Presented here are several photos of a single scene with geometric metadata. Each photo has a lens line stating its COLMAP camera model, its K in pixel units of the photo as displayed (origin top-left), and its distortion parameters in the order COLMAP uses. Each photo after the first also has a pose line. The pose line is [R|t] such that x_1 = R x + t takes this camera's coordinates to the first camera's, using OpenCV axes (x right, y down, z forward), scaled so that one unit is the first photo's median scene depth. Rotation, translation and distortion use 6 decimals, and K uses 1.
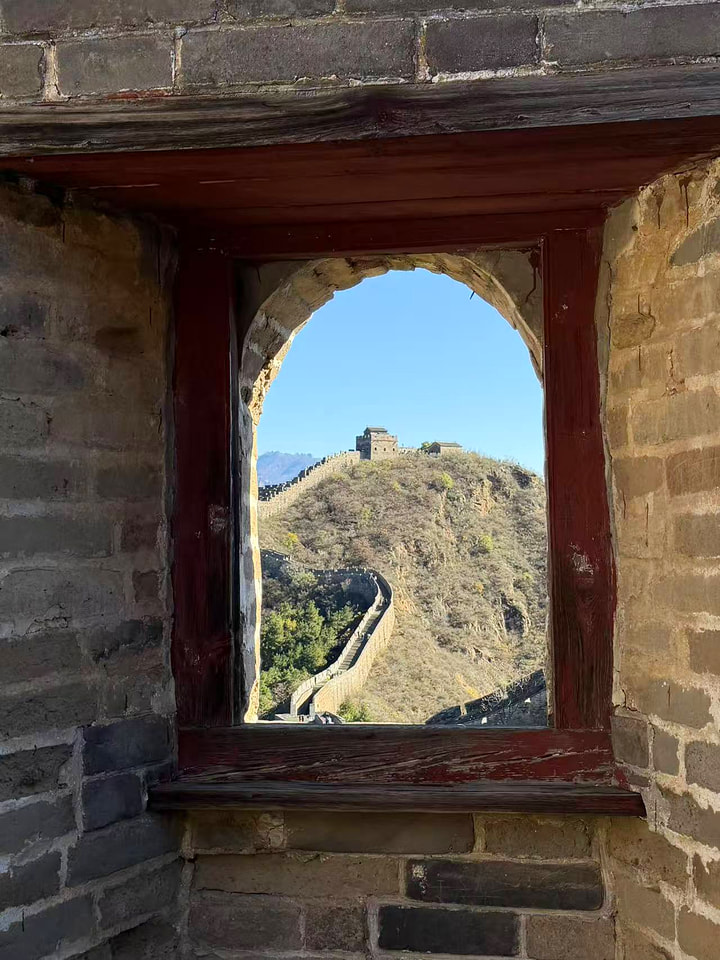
lens RADIAL K [[1366.2, 0, 359.9], [0, 1366.2, 487.3], [0, 0, 1]] dist [0.174677, 0.000000]
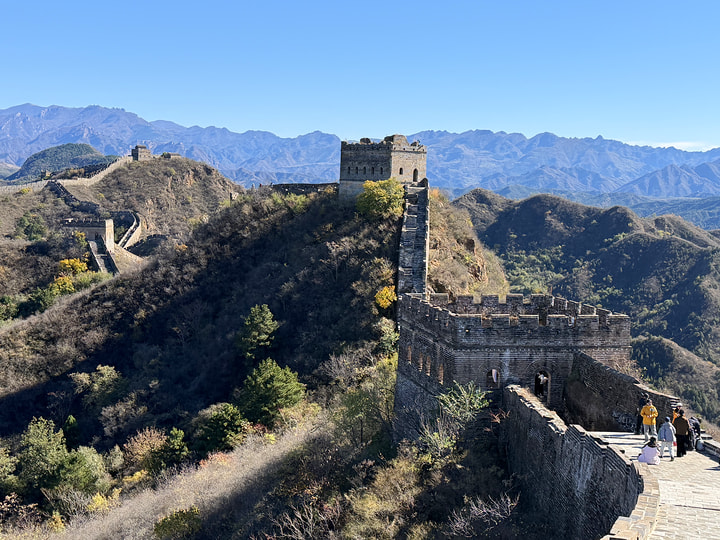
lens RADIAL K [[1024.6, 0, 363.5], [0, 1024.6, 267.0], [0, 0, 1]] dist [0.174677, 0.000000]
pose [[0.981908, 0.012477, 0.188946, 0.054179], [-0.036580, 0.991530, 0.124624, -0.074699], [-0.185791, -0.129281, 0.974047, -0.775065]]
